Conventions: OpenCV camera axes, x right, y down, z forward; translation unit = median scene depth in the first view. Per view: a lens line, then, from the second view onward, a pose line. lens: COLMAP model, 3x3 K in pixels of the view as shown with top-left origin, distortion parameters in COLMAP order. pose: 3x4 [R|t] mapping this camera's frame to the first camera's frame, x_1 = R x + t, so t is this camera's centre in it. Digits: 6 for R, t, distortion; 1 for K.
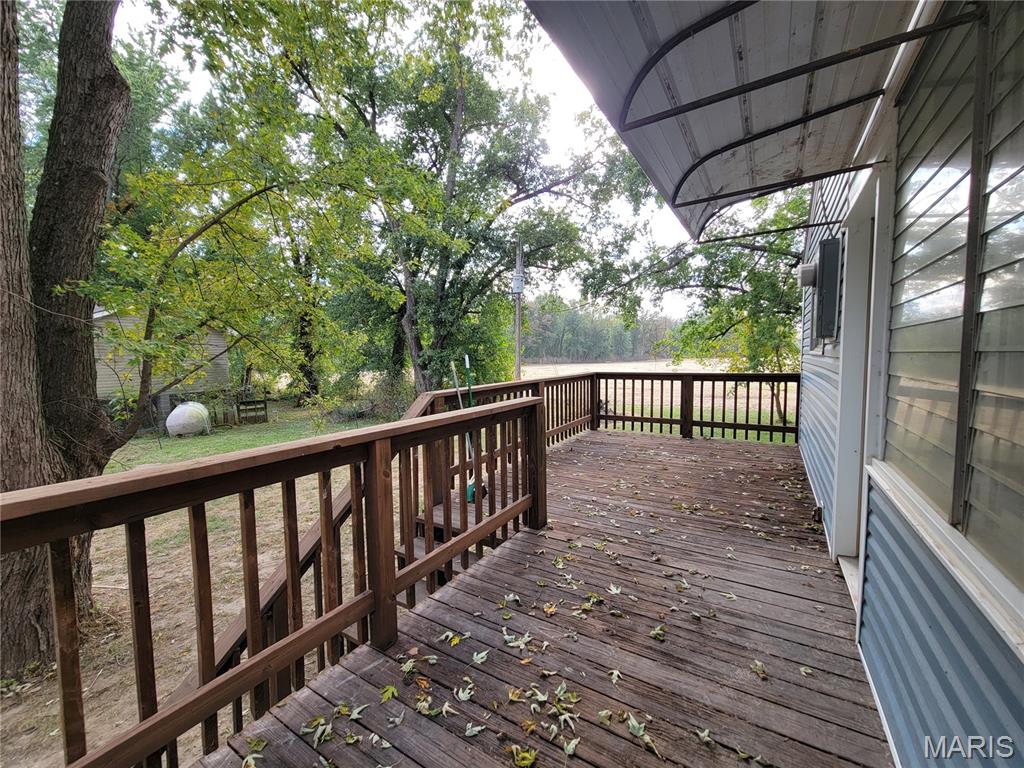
lens RADIAL K [[421.6, 0, 510.3], [0, 421.6, 383.6], [0, 0, 1]] dist [0.001661, 0.000384]
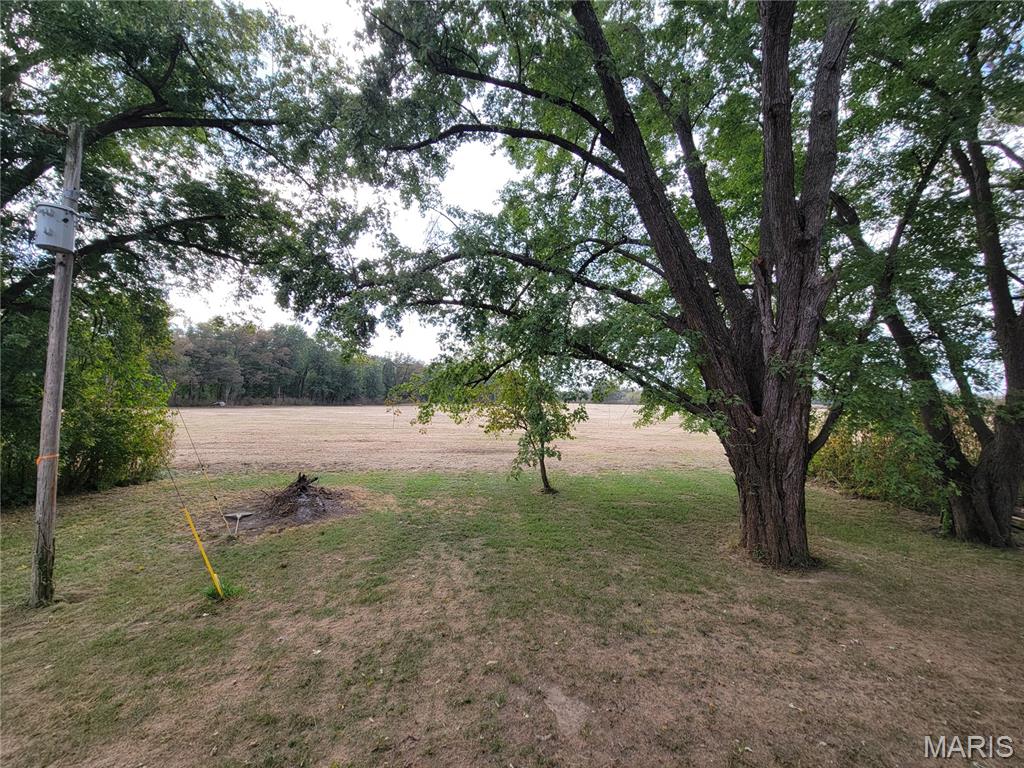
lens RADIAL K [[421.6, 0, 511.7], [0, 421.6, 381.7], [0, 0, 1]] dist [0.001661, 0.000384]
pose [[0.840860, 0.052375, 0.538713, 0.141434], [0.004541, 0.994589, -0.103785, -0.034785], [-0.541234, 0.089715, 0.836072, 0.342687]]
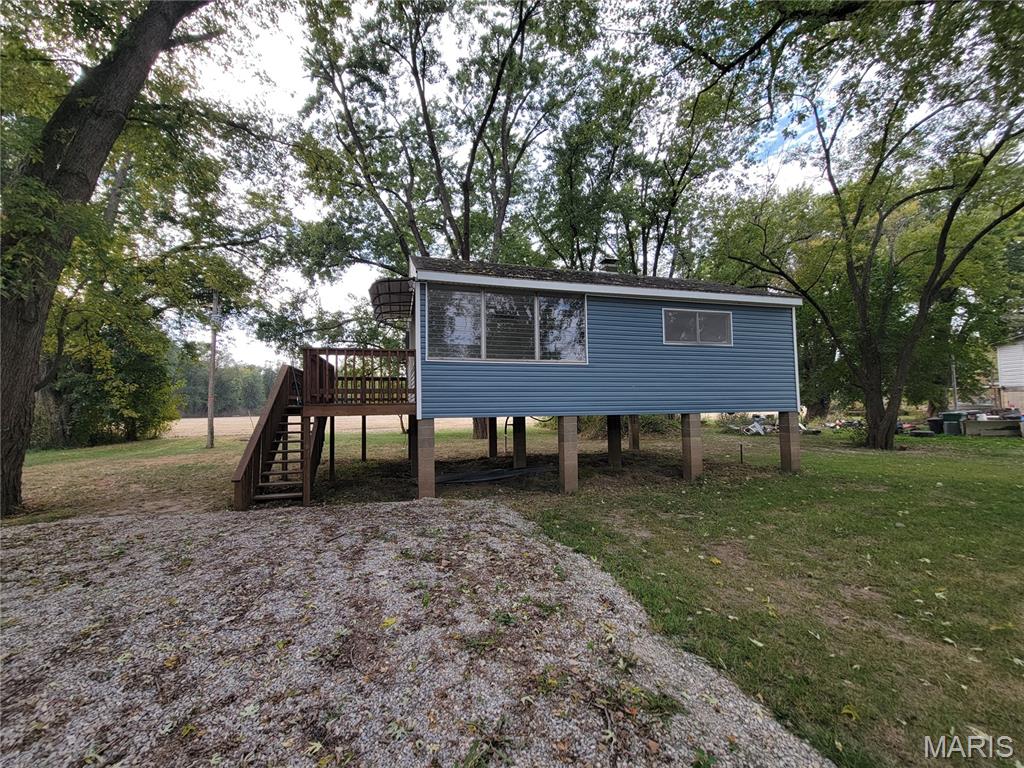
lens RADIAL K [[421.6, 0, 514.3], [0, 421.6, 381.5], [0, 0, 1]] dist [0.001661, 0.000384]
pose [[0.675129, 0.050910, 0.735941, -0.228113], [0.049670, 0.992215, -0.114204, 0.093949], [-0.736026, 0.113657, 0.667344, -0.356112]]
